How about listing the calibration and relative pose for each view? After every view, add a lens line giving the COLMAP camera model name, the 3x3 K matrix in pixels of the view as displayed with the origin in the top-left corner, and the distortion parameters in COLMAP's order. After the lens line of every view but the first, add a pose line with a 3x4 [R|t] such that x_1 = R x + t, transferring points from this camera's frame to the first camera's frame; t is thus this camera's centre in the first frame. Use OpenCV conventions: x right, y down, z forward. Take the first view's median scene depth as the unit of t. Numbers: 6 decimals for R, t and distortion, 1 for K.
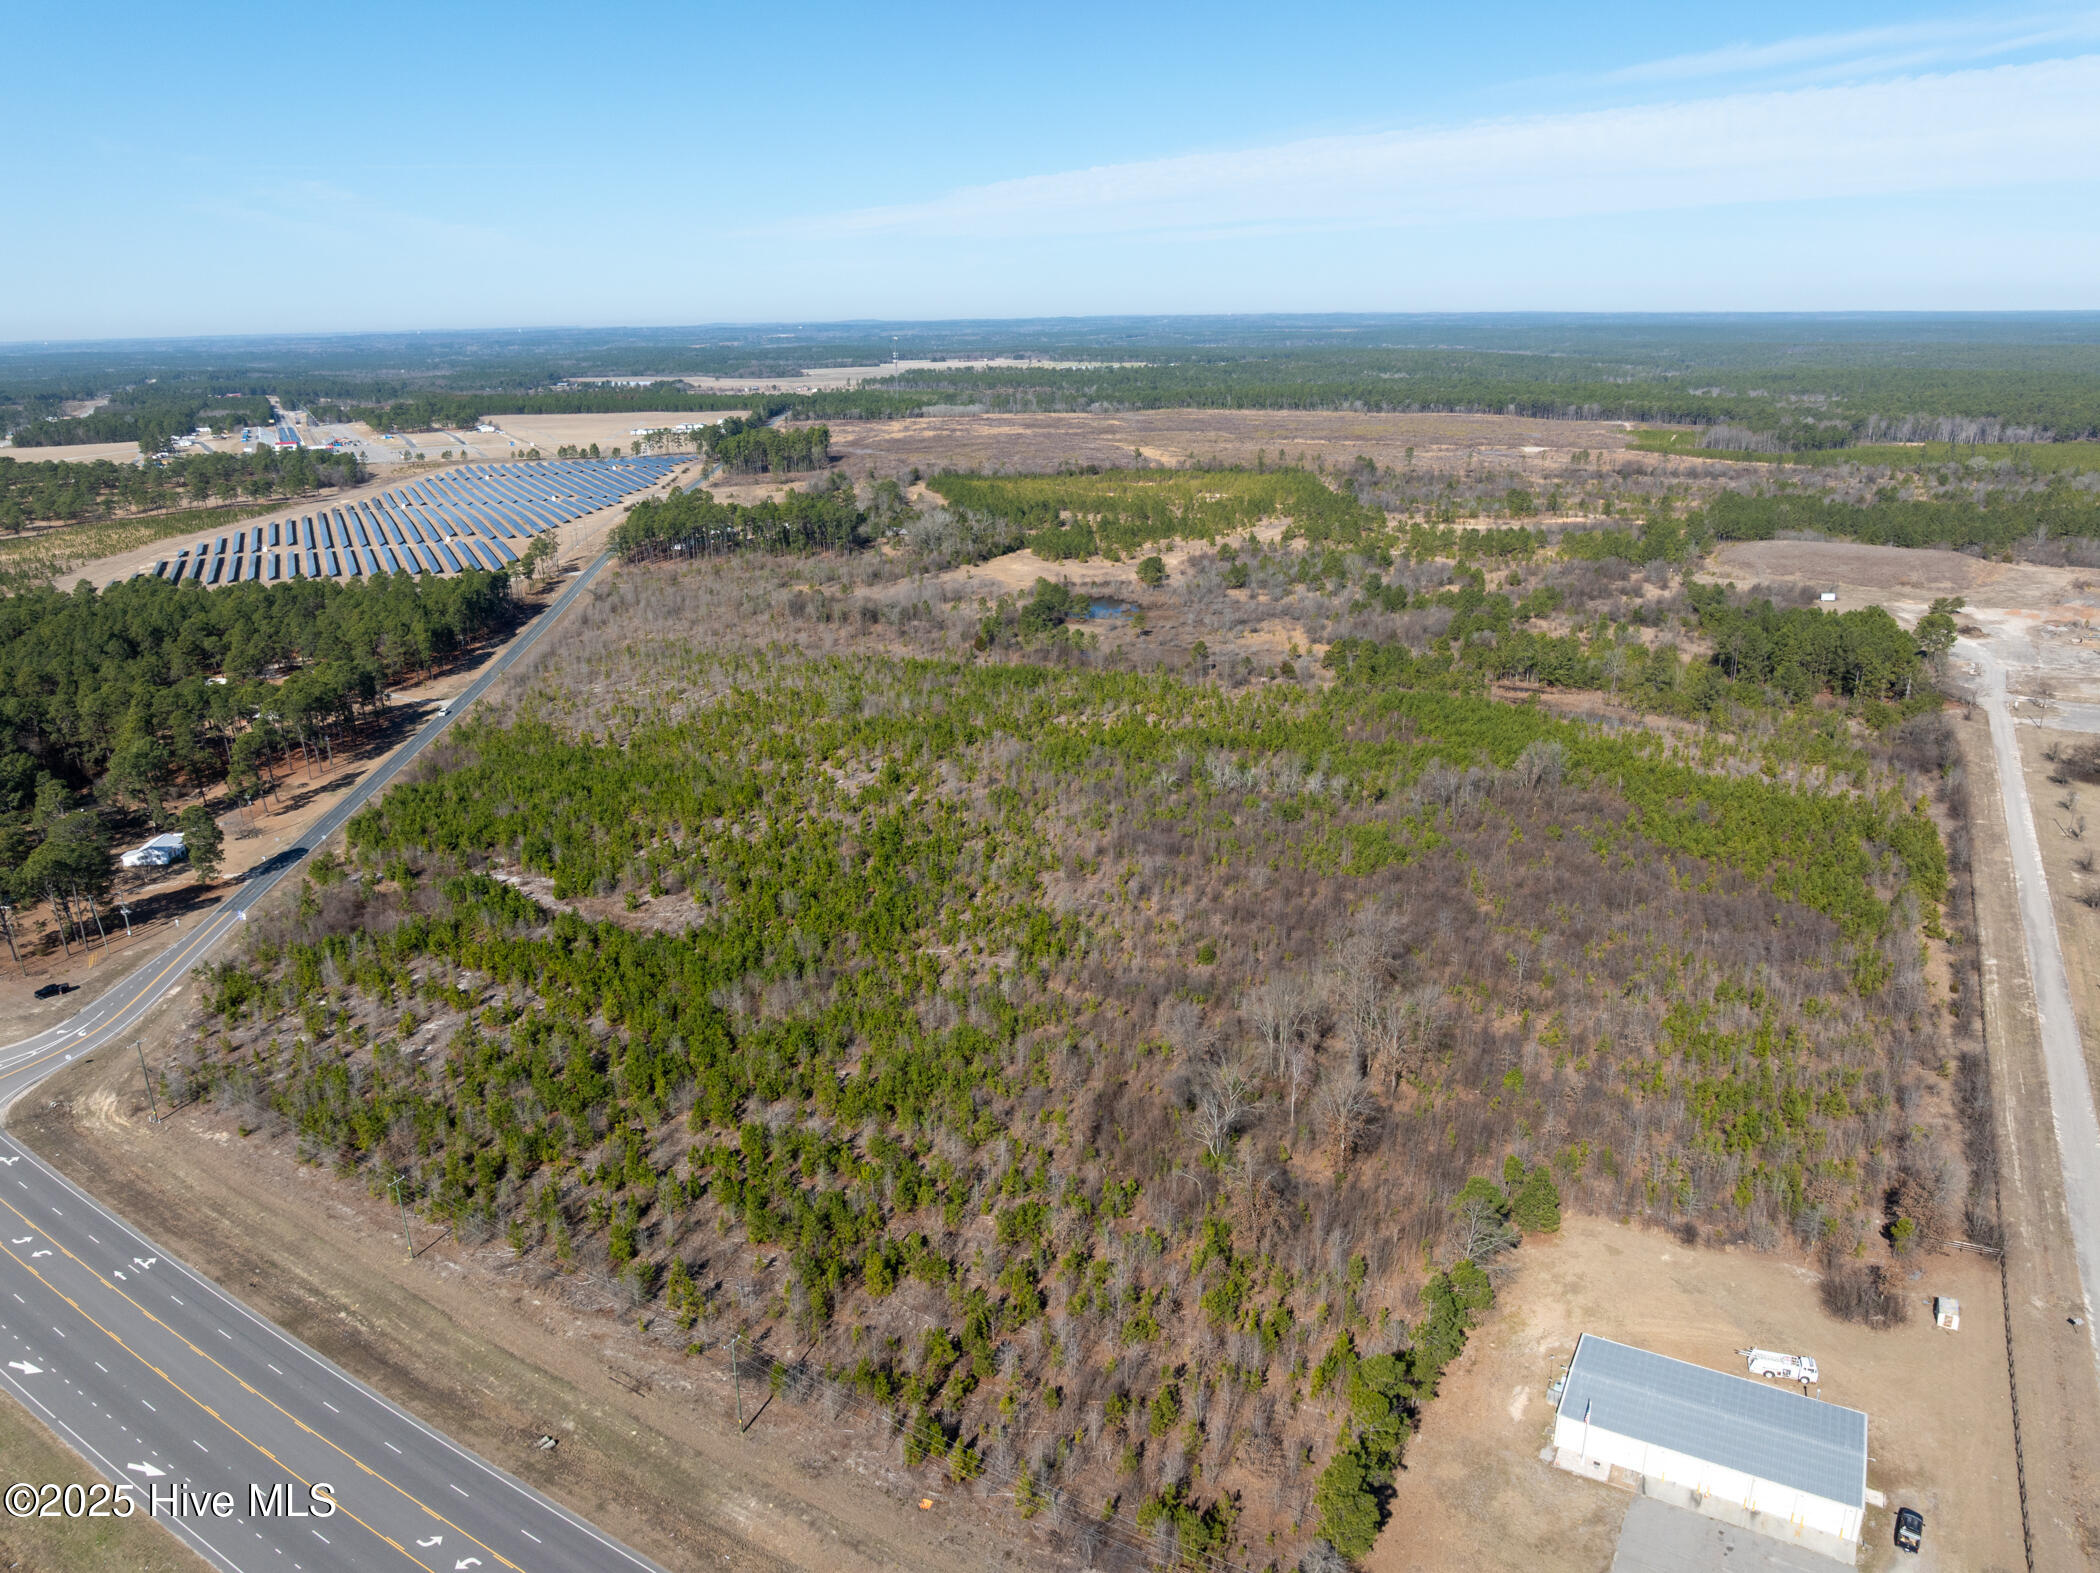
lens RADIAL K [[1486.1, 0, 1046.2], [0, 1486.1, 790.9], [0, 0, 1]] dist [-0.047778, 0.018775]
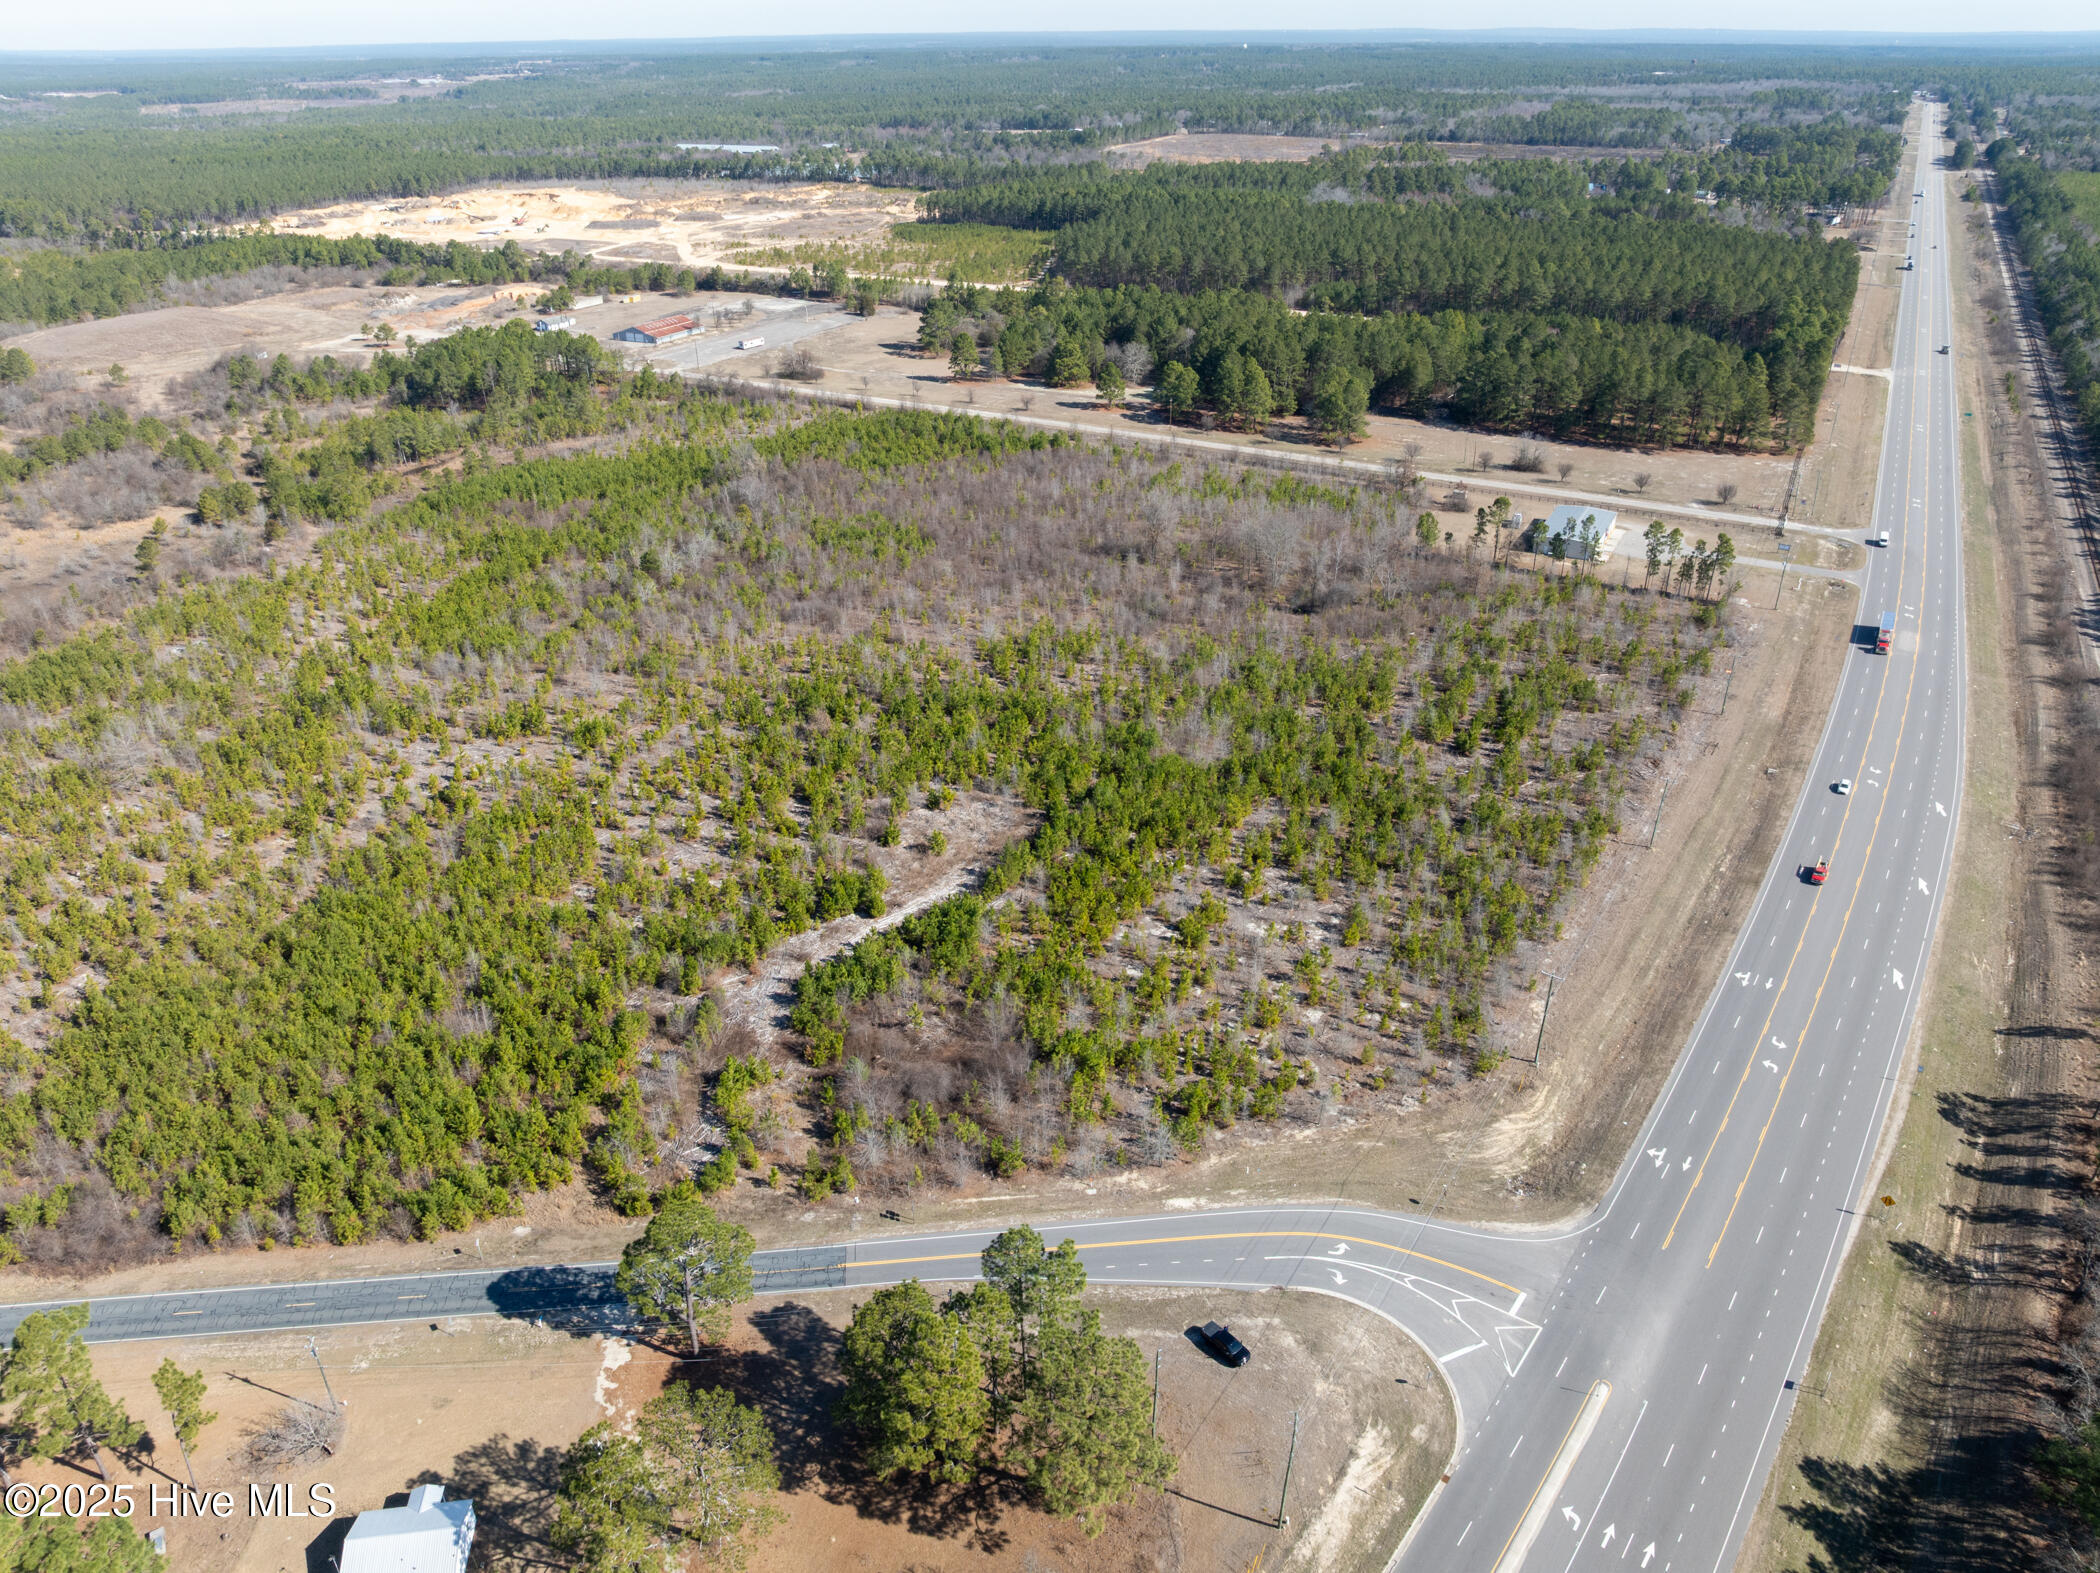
lens RADIAL K [[1486.1, 0, 1061.8], [0, 1486.1, 793.3], [0, 0, 1]] dist [-0.047778, 0.018775]
pose [[-0.012043, -0.453432, 0.891209, -0.573924], [0.320245, 0.842579, 0.433017, -0.156768], [-0.947258, 0.290620, 0.135062, 0.490896]]
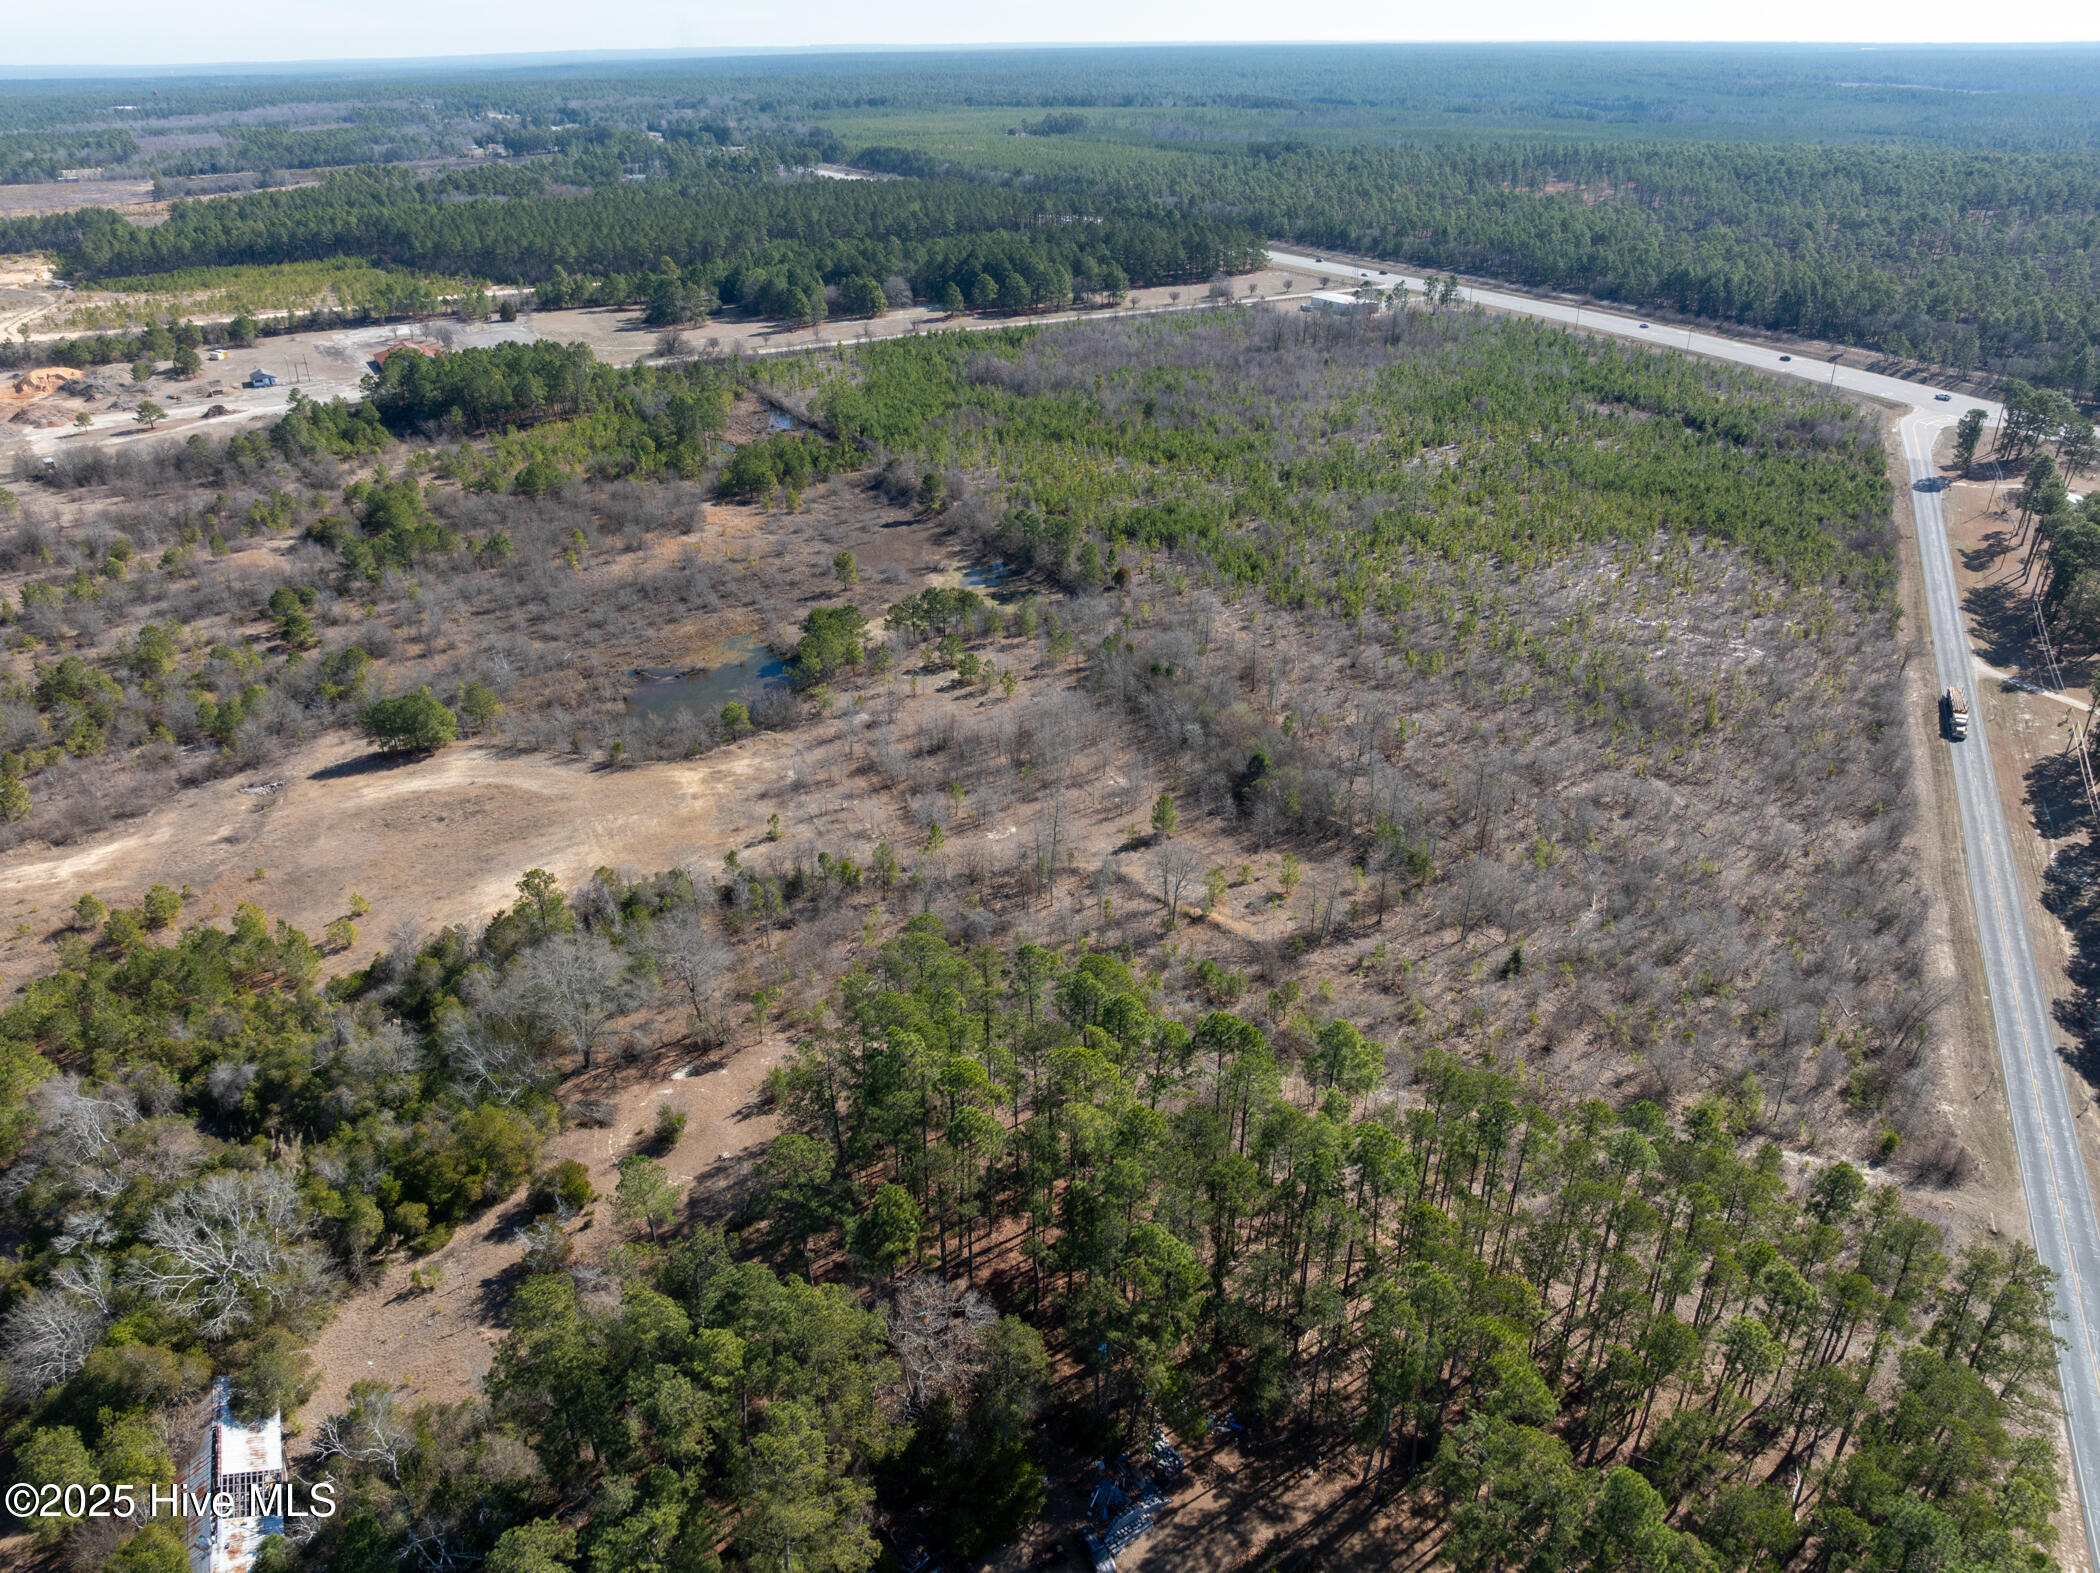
lens RADIAL K [[1486.1, 0, 1043.5], [0, 1486.1, 782.3], [0, 0, 1]] dist [-0.047778, 0.018775]
pose [[-0.851638, -0.216021, 0.477542, -0.350898], [0.186959, 0.725975, 0.661820, -0.482020], [-0.489651, 0.652912, -0.577882, 1.493494]]
